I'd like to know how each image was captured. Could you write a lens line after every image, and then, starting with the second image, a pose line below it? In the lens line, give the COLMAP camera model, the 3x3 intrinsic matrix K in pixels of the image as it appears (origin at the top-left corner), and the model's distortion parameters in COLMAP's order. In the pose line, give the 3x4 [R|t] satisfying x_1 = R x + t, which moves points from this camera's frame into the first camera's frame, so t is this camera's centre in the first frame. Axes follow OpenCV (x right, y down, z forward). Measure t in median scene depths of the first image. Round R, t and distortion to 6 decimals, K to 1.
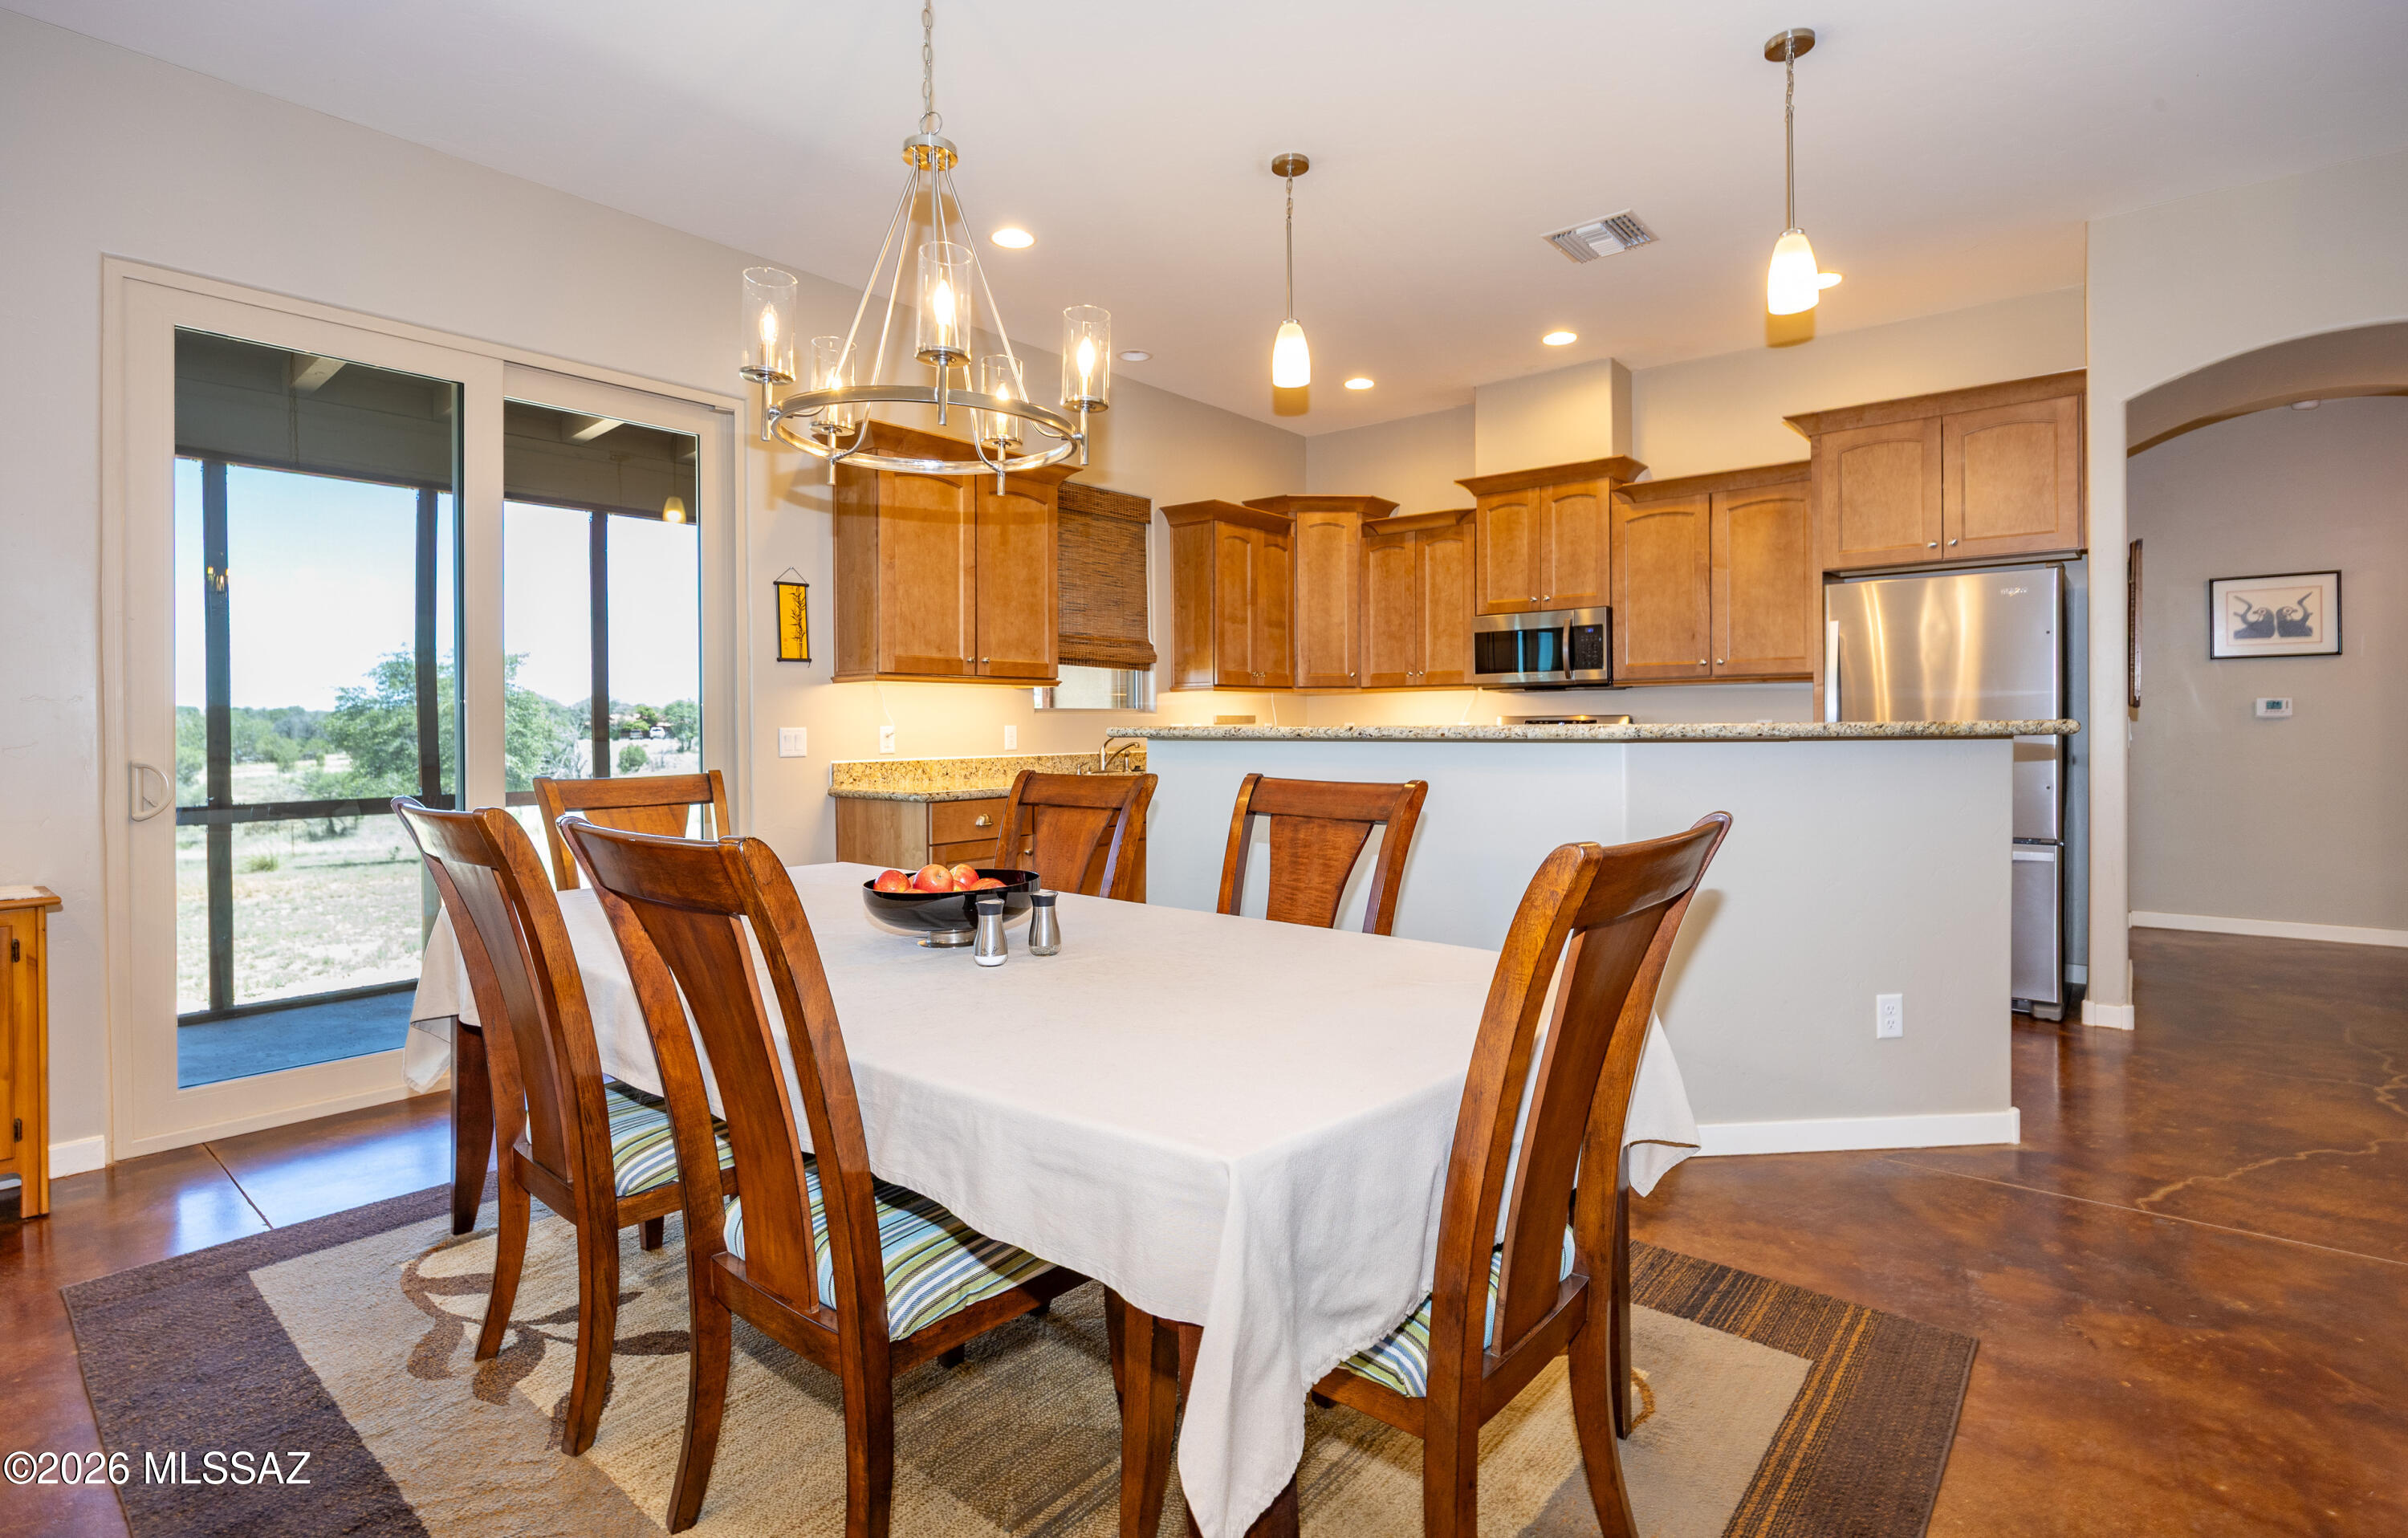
lens RADIAL K [[1123.1, 0, 1213.4], [0, 1123.1, 726.0], [0, 0, 1]] dist [-0.003874, 0.000139]
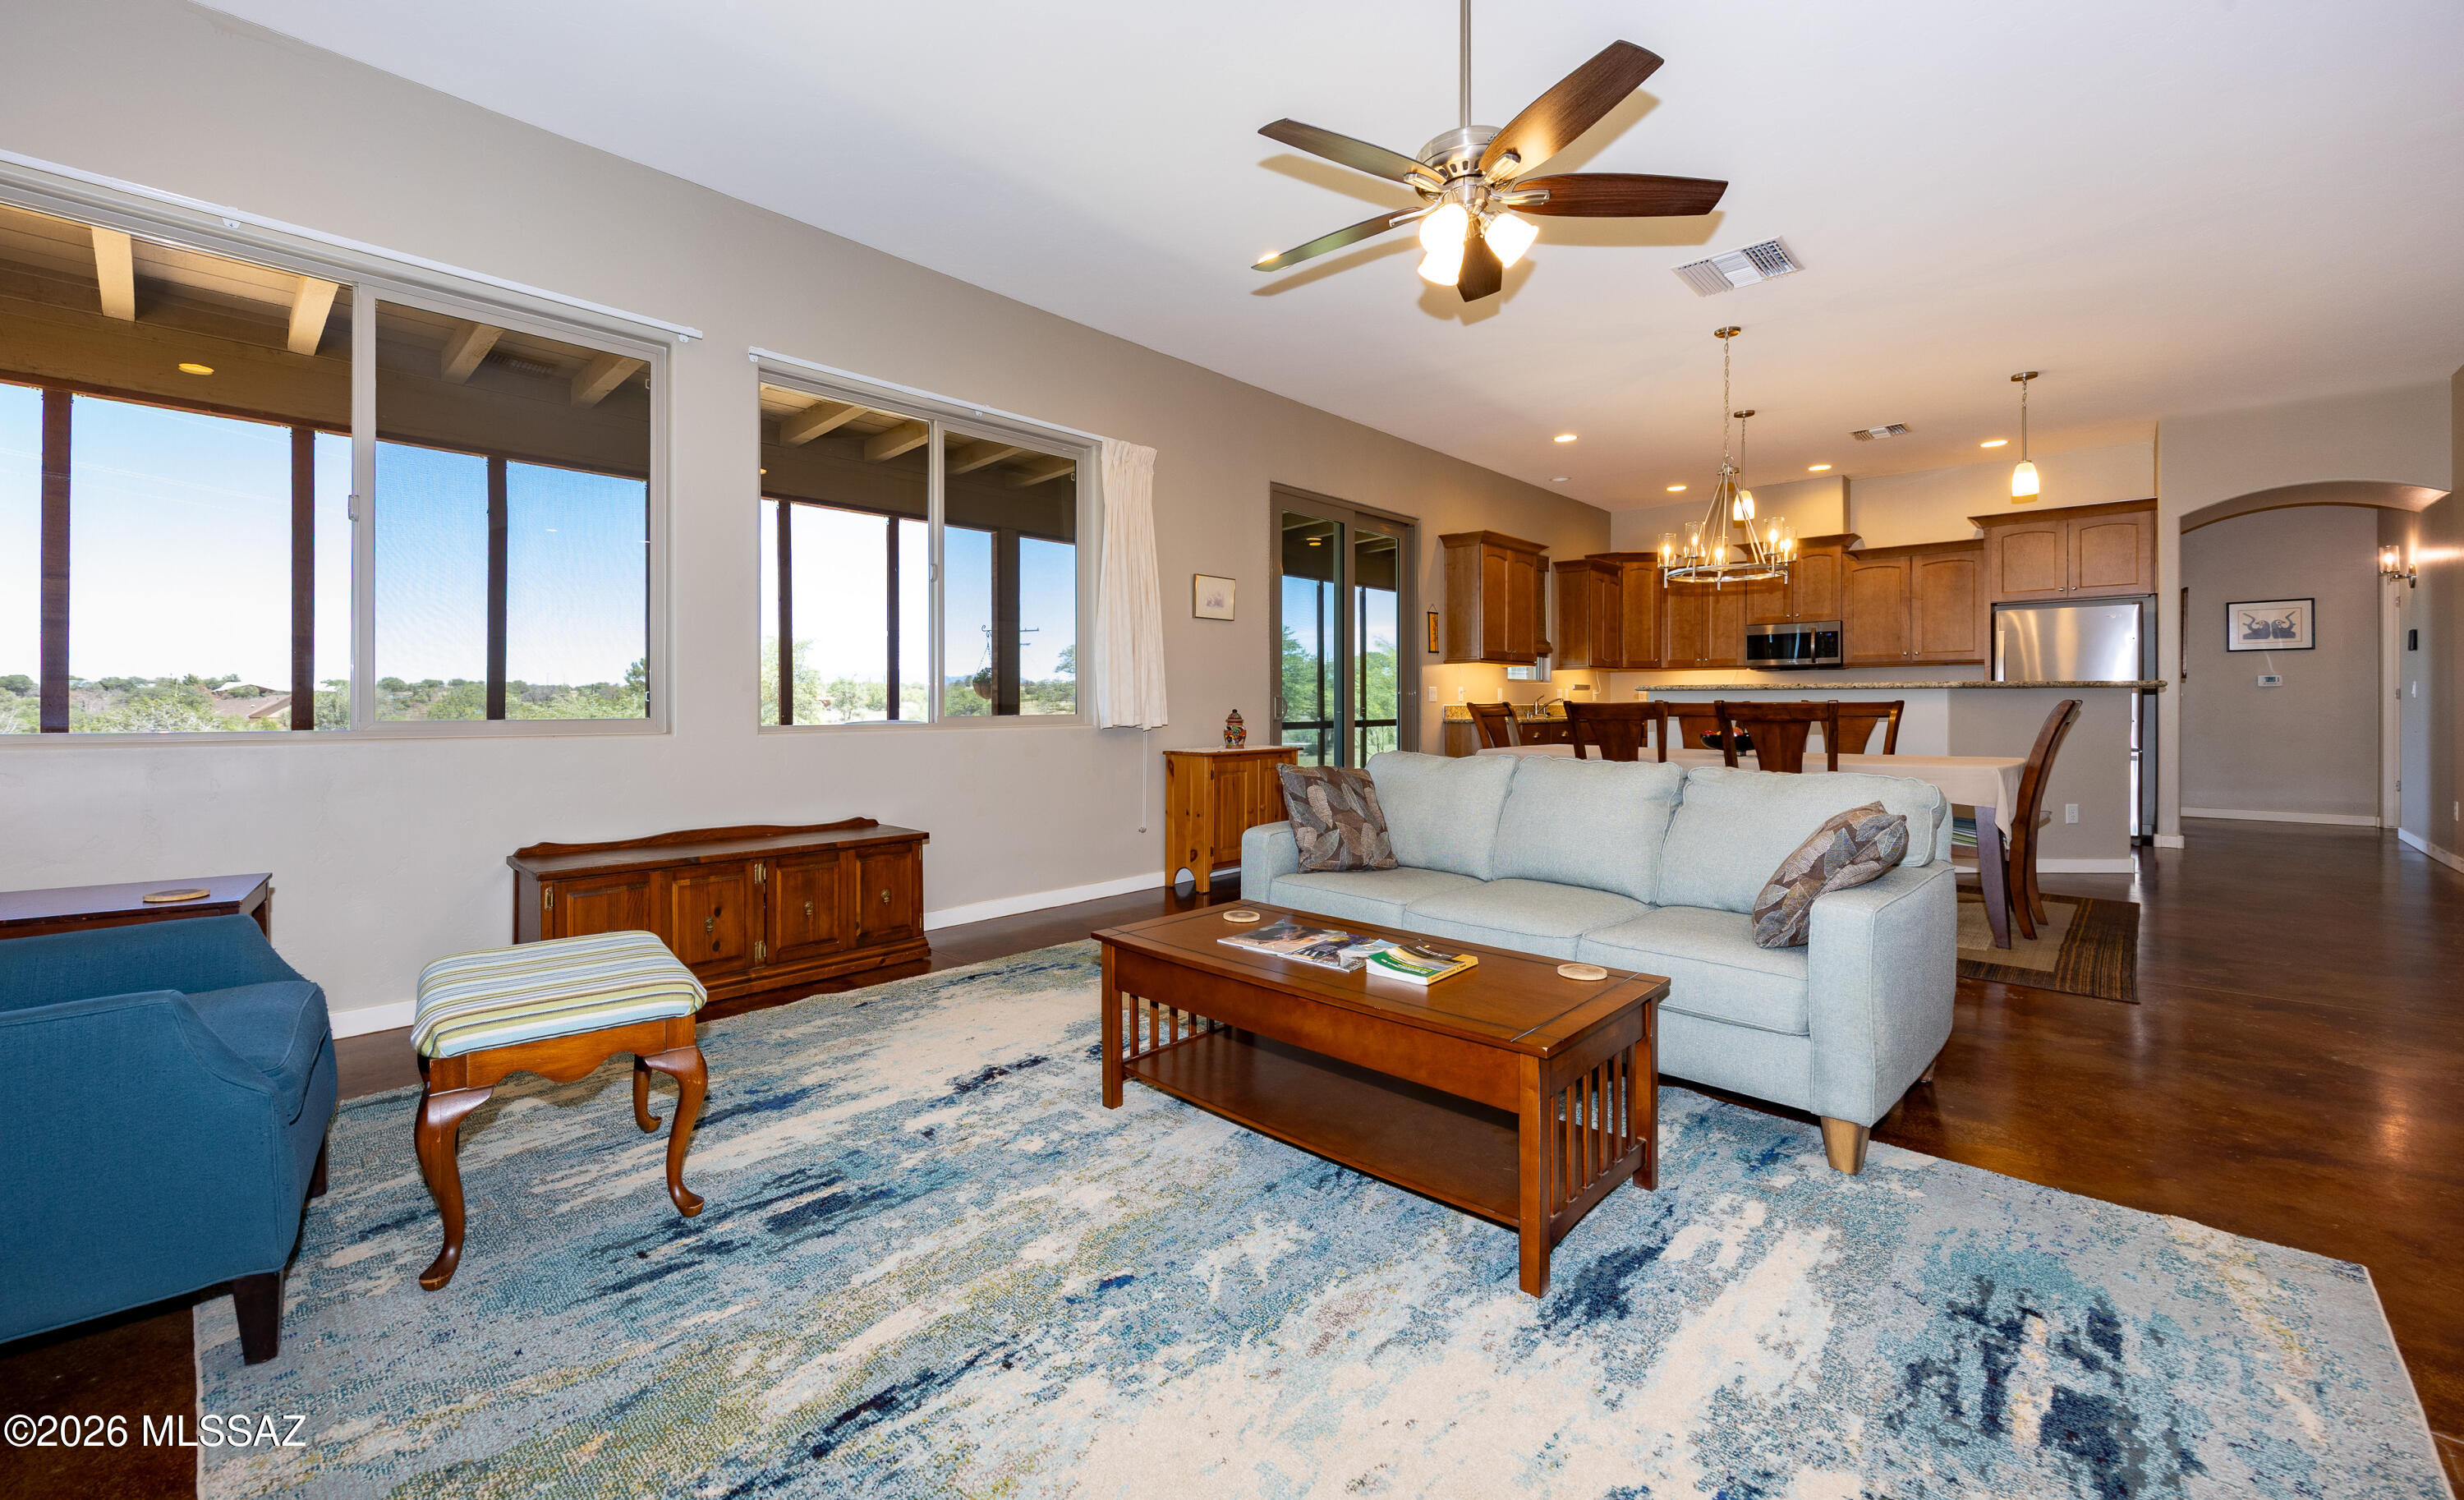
lens RADIAL K [[969.2, 0, 1174.2], [0, 969.2, 704.2], [0, 0, 1]] dist [0.001046, -0.000935]
pose [[0.995501, 0.007041, -0.094491, -0.524776], [-0.007139, 0.999974, -0.000704, 0.029667], [0.094484, 0.001376, 0.995525, -0.574292]]
